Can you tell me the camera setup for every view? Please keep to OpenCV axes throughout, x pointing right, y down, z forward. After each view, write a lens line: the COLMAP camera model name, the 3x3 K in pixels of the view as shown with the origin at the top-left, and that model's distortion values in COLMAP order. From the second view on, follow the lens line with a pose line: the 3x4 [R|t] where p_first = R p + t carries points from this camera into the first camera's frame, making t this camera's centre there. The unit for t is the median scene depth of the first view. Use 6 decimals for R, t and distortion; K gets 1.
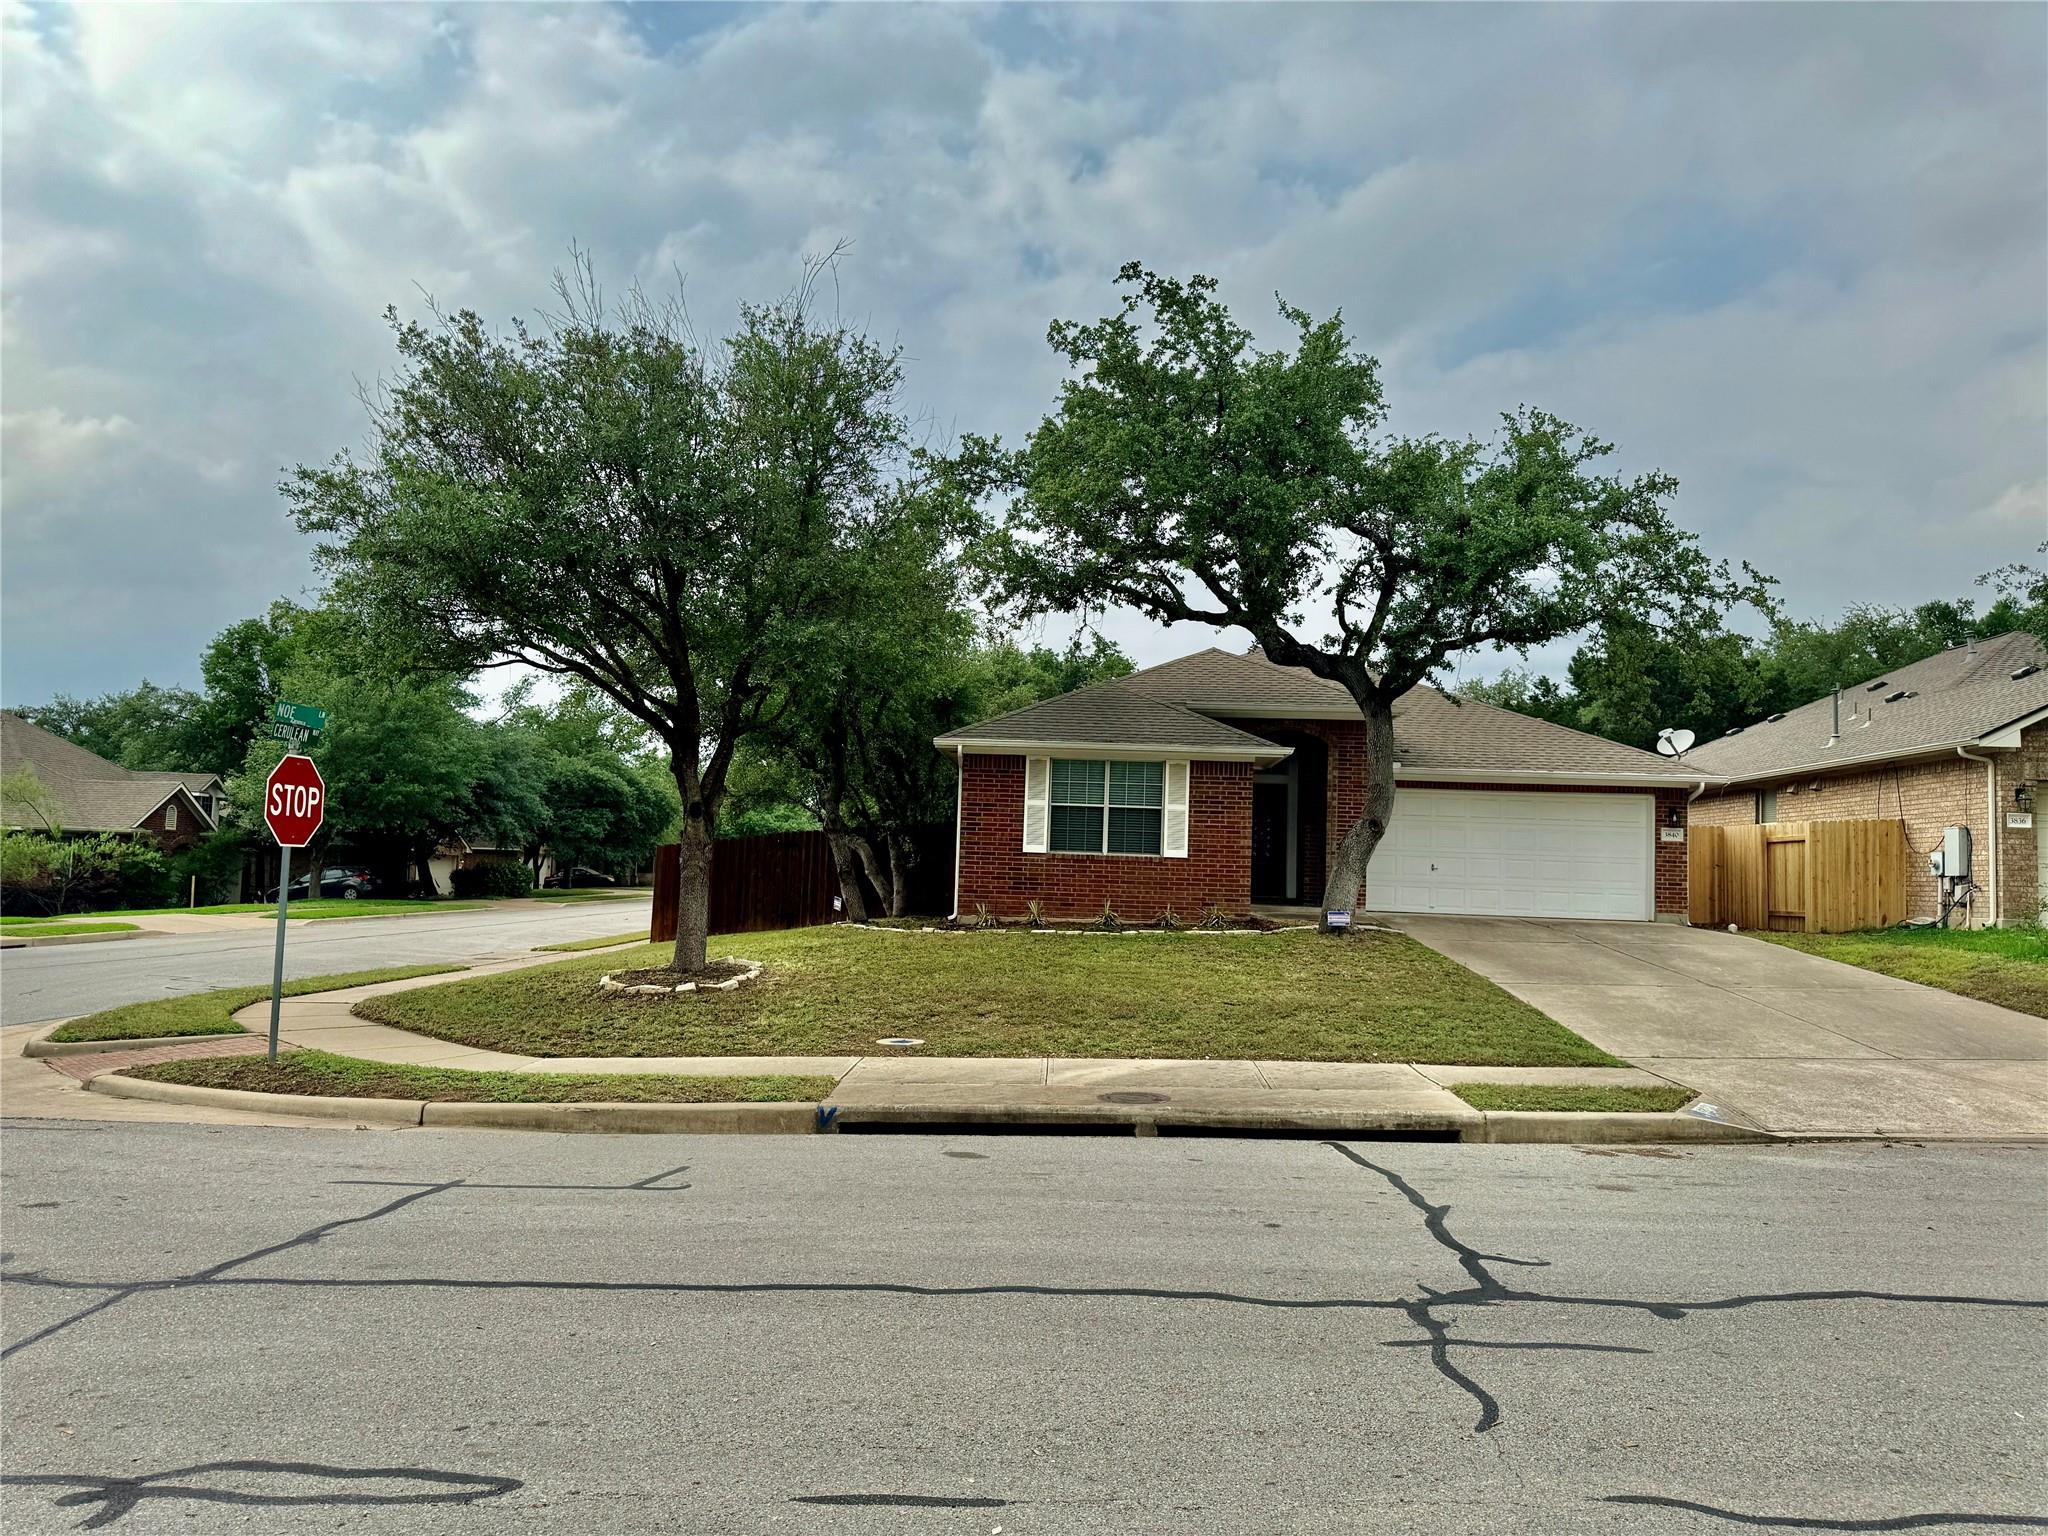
lens RADIAL K [[1440.7, 0, 1025.8], [0, 1440.7, 774.6], [0, 0, 1]] dist [0.040692, -0.021764]
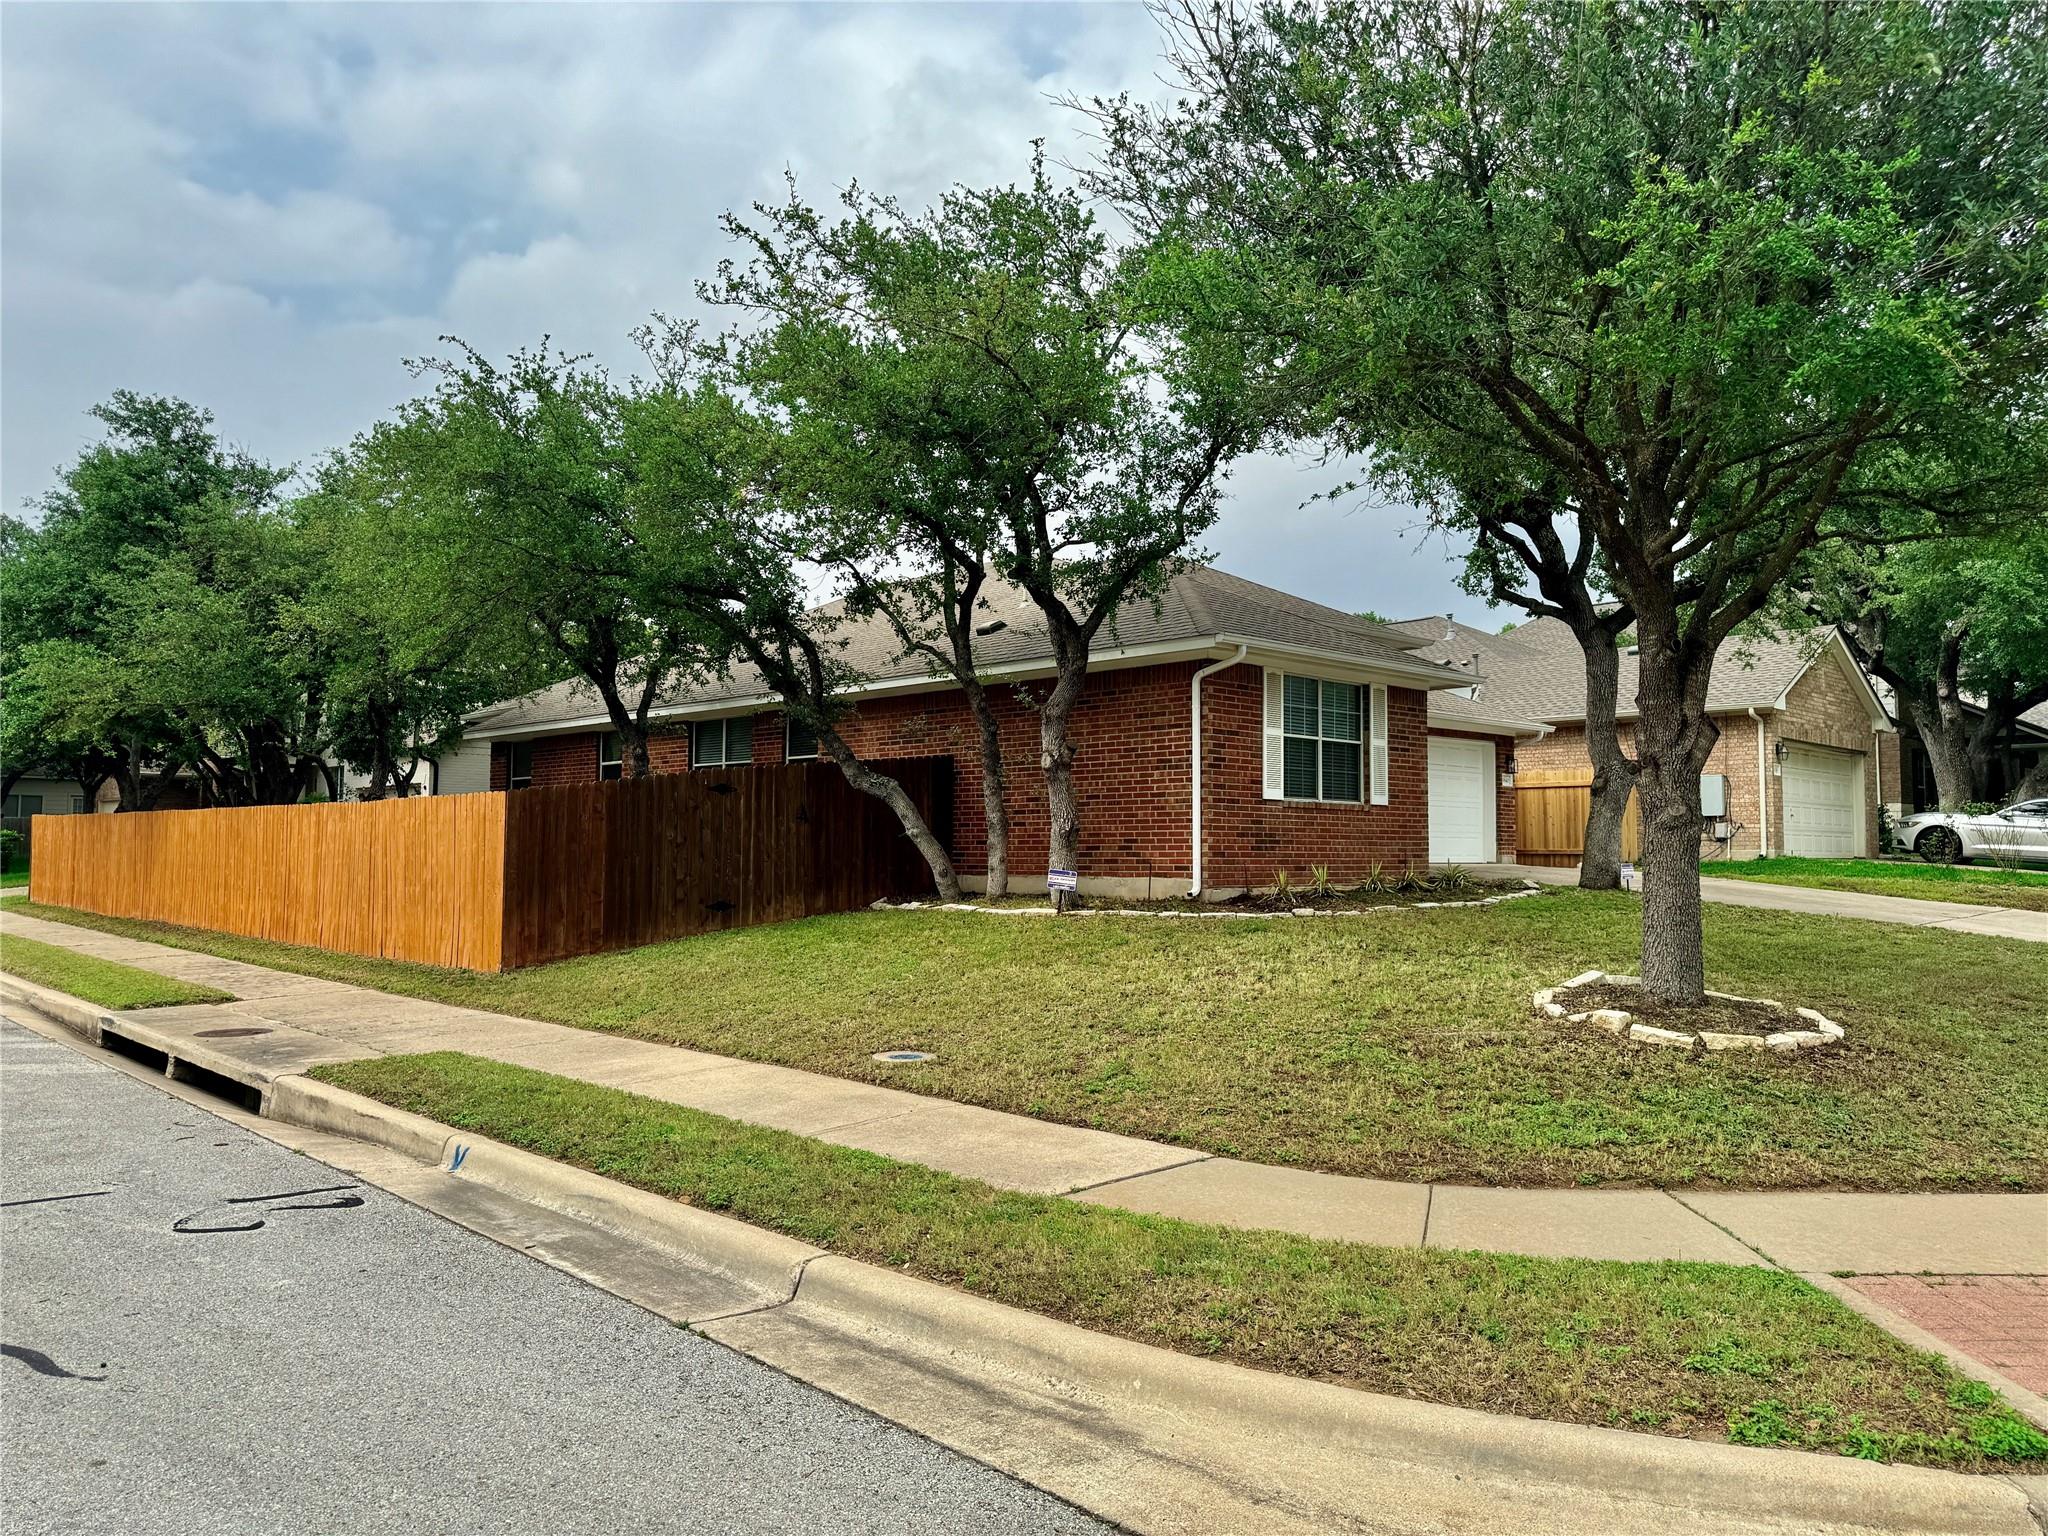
lens RADIAL K [[1440.7, 0, 1016.9], [0, 1440.7, 768.3], [0, 0, 1]] dist [0.040692, -0.021764]
pose [[0.690494, 0.012322, 0.723233, -0.614224], [-0.036695, 0.999164, 0.018011, 0.029658], [-0.722407, -0.038975, 0.690369, 0.586134]]
